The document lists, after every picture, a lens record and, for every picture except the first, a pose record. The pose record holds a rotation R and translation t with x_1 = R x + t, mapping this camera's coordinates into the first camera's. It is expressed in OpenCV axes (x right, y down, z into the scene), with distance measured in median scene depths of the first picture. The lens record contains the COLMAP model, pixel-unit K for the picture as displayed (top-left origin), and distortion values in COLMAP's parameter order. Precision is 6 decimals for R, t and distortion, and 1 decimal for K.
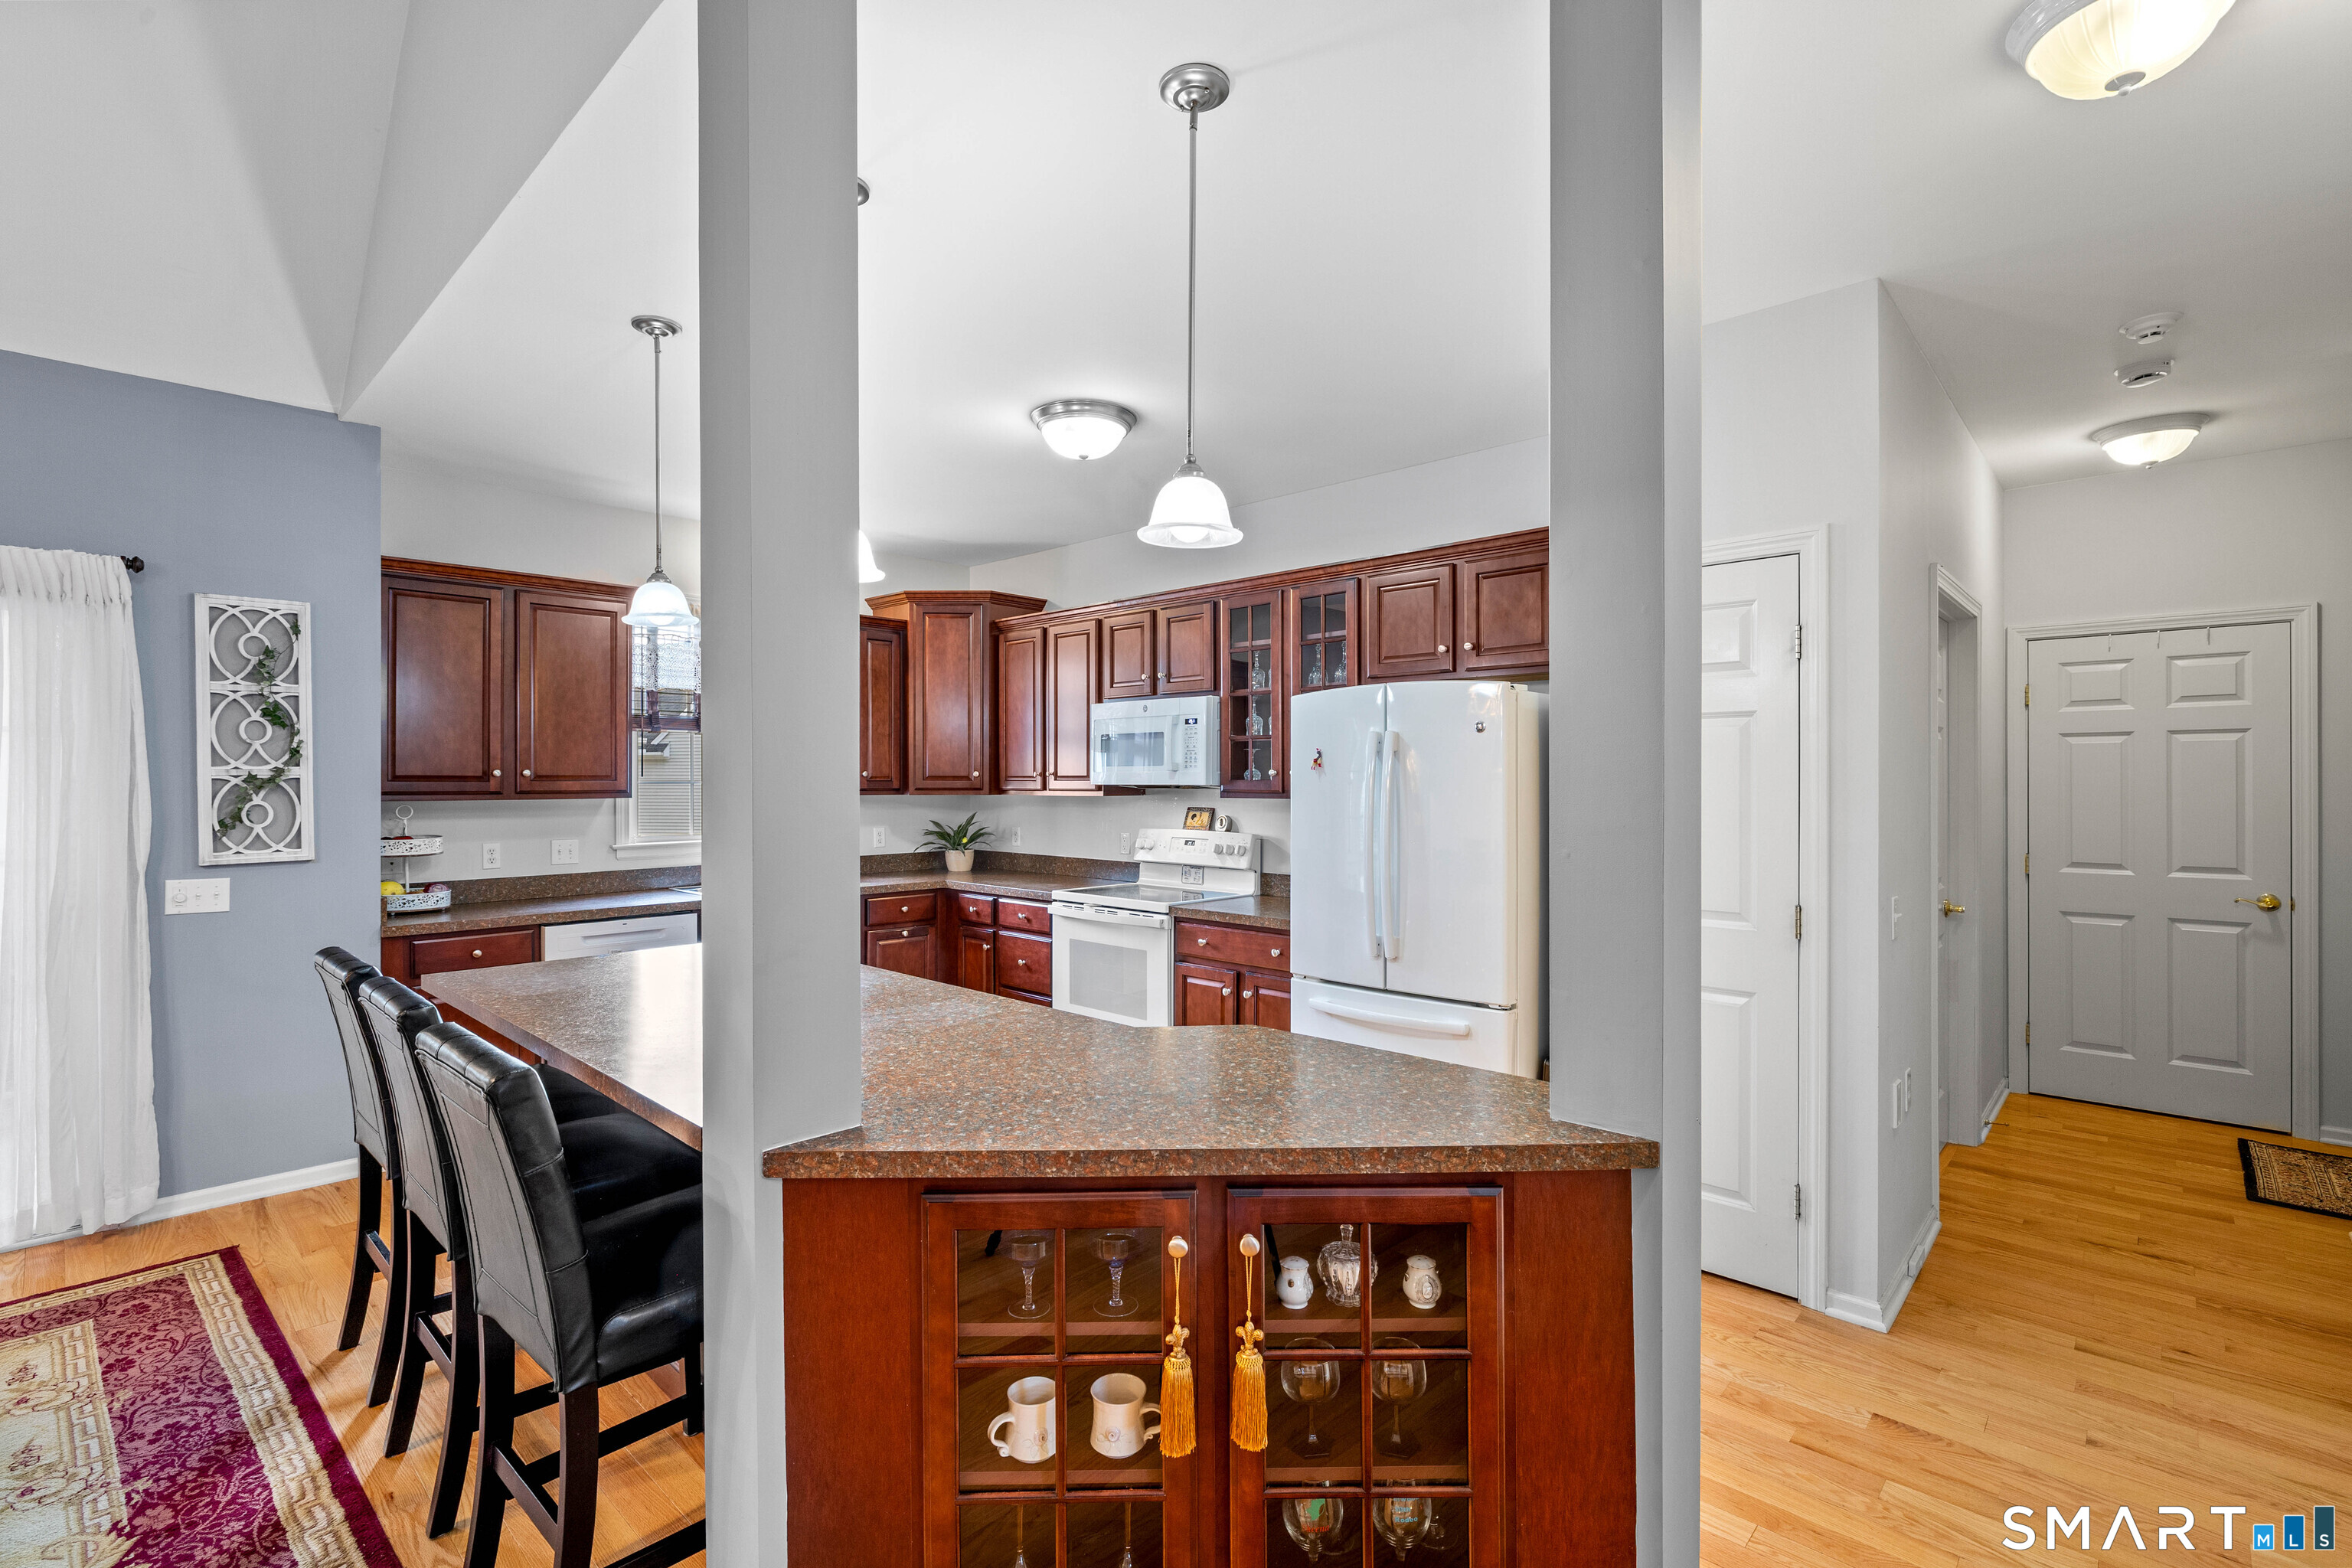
lens RADIAL K [[1066.8, 0, 1166.2], [0, 1066.8, 782.5], [0, 0, 1]] dist [-0.006697, 0.002135]
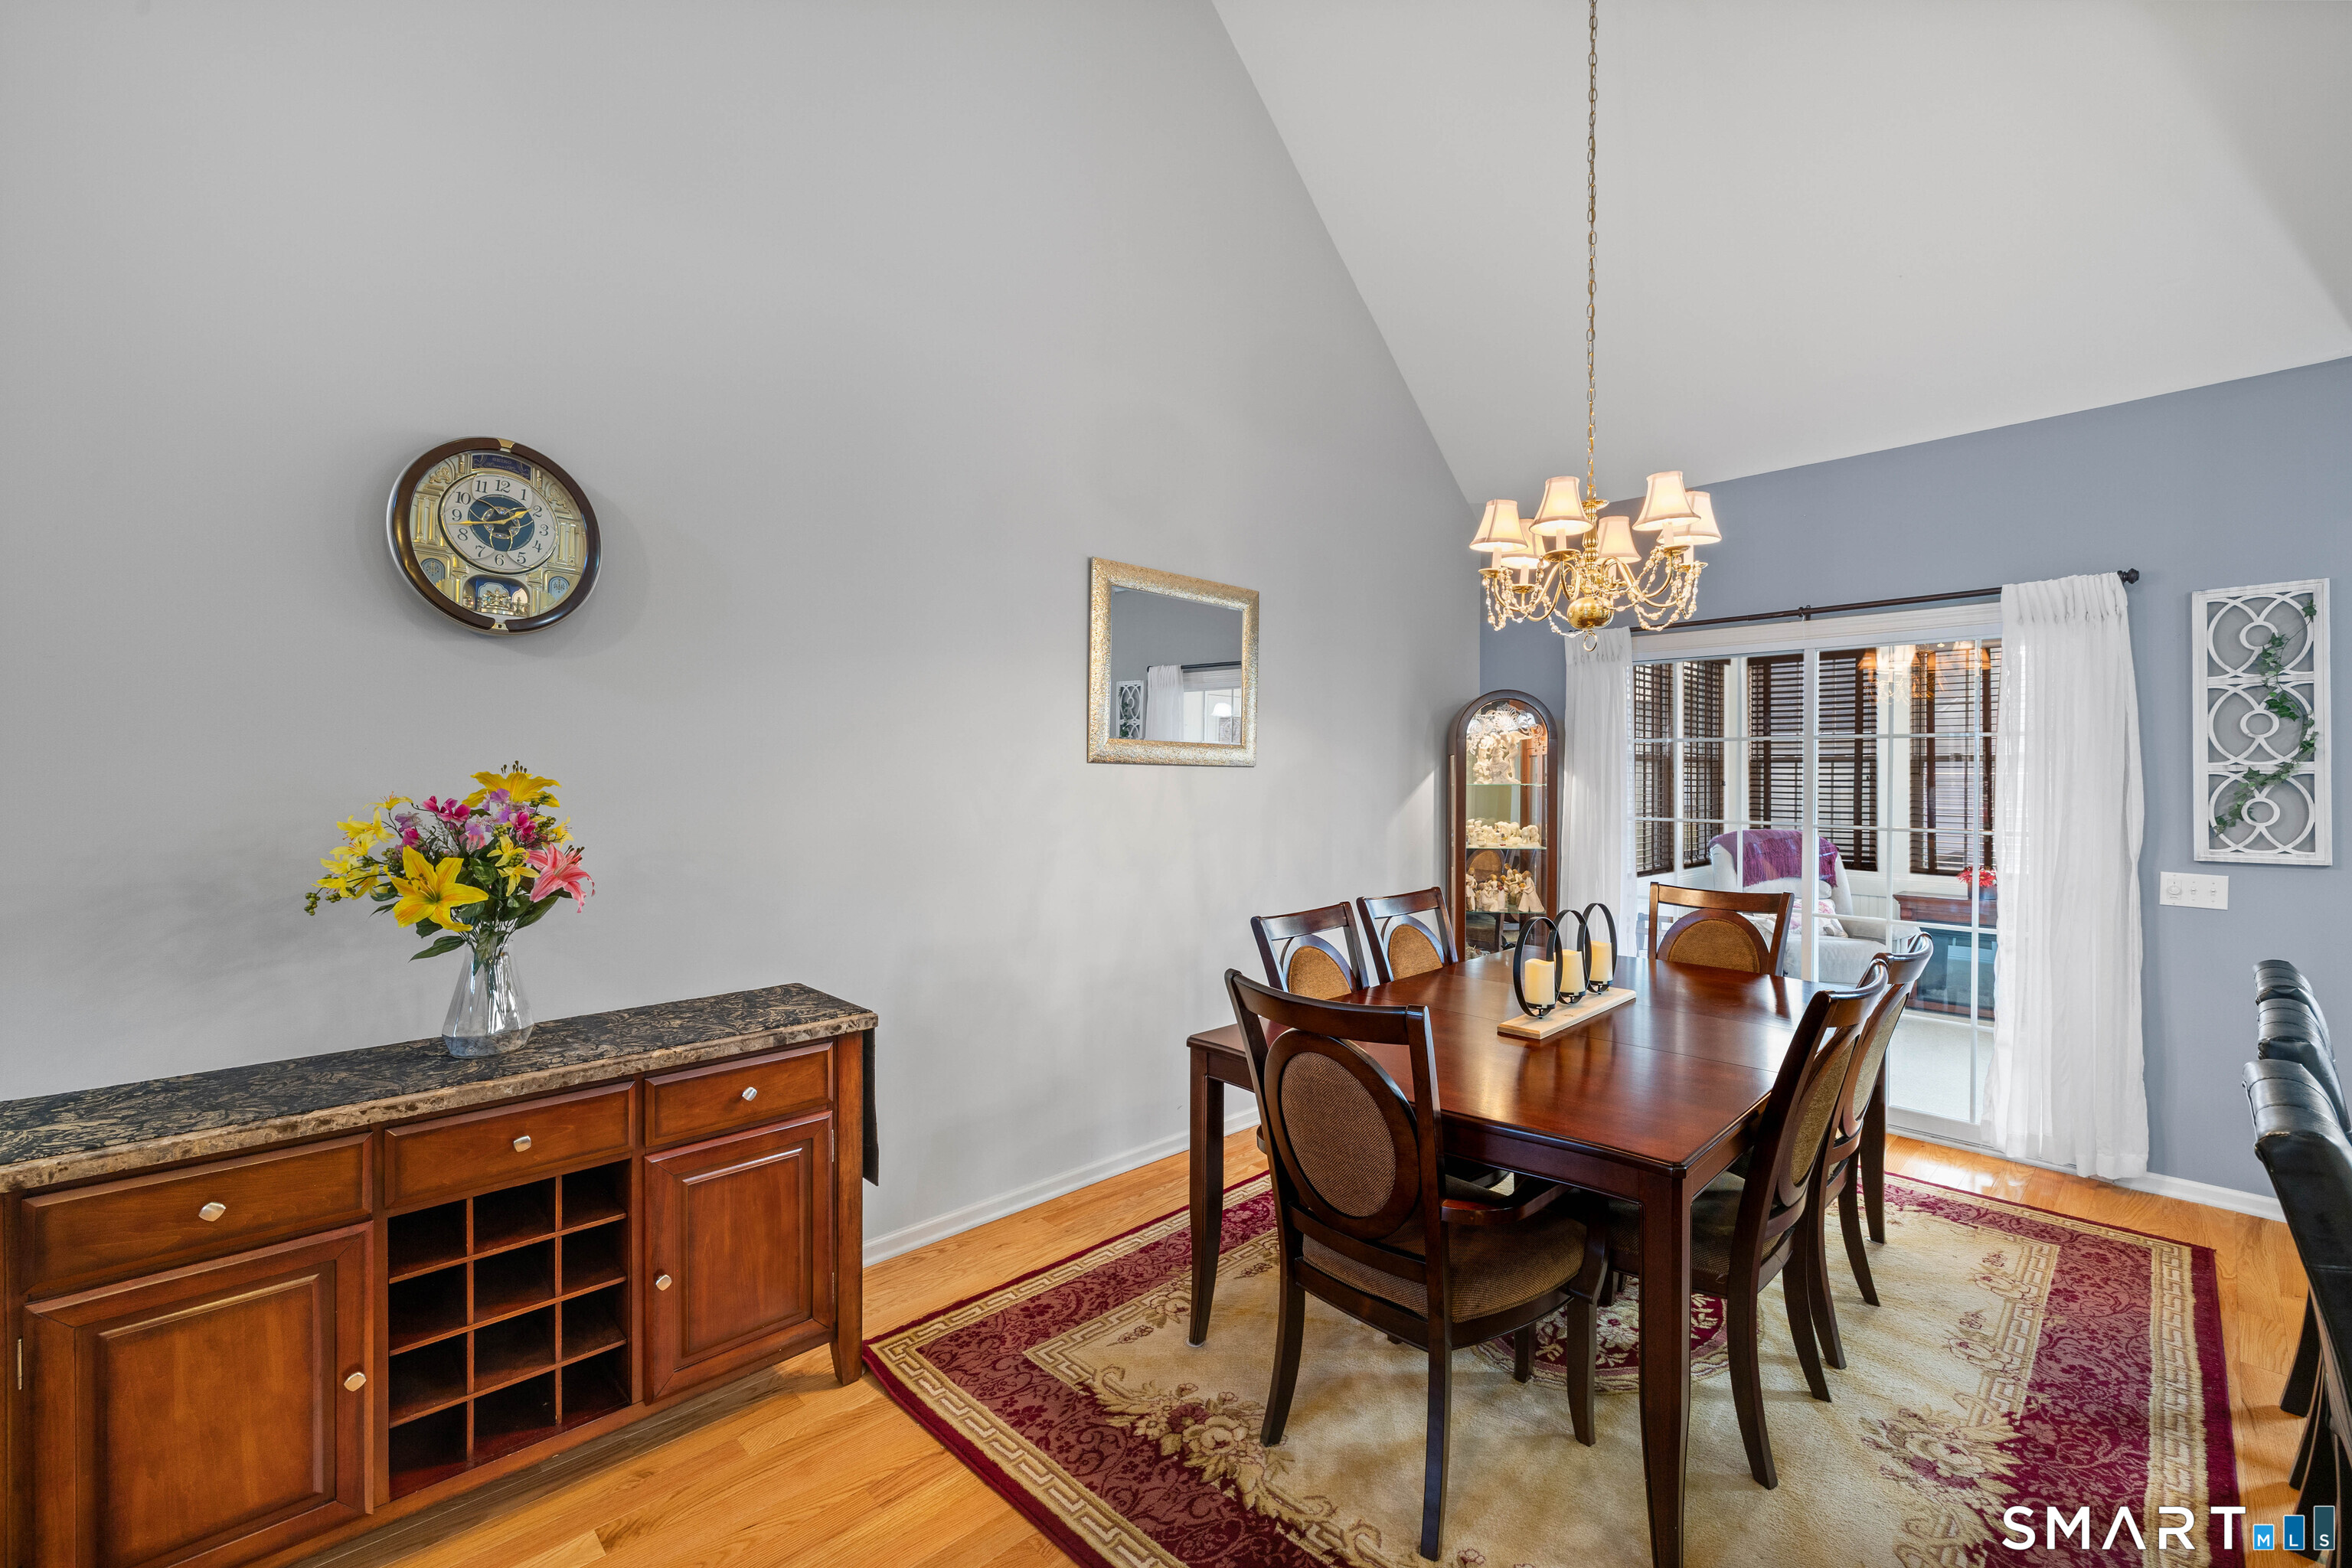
lens RADIAL K [[997.4, 0, 1175.5], [0, 997.4, 776.8], [0, 0, 1]] dist [0.000333, 0.000973]
pose [[-0.047447, 0.003615, -0.998867, 0.084714], [-0.004612, 0.999982, 0.003838, -0.000710], [0.998863, 0.004789, -0.047430, 0.074368]]
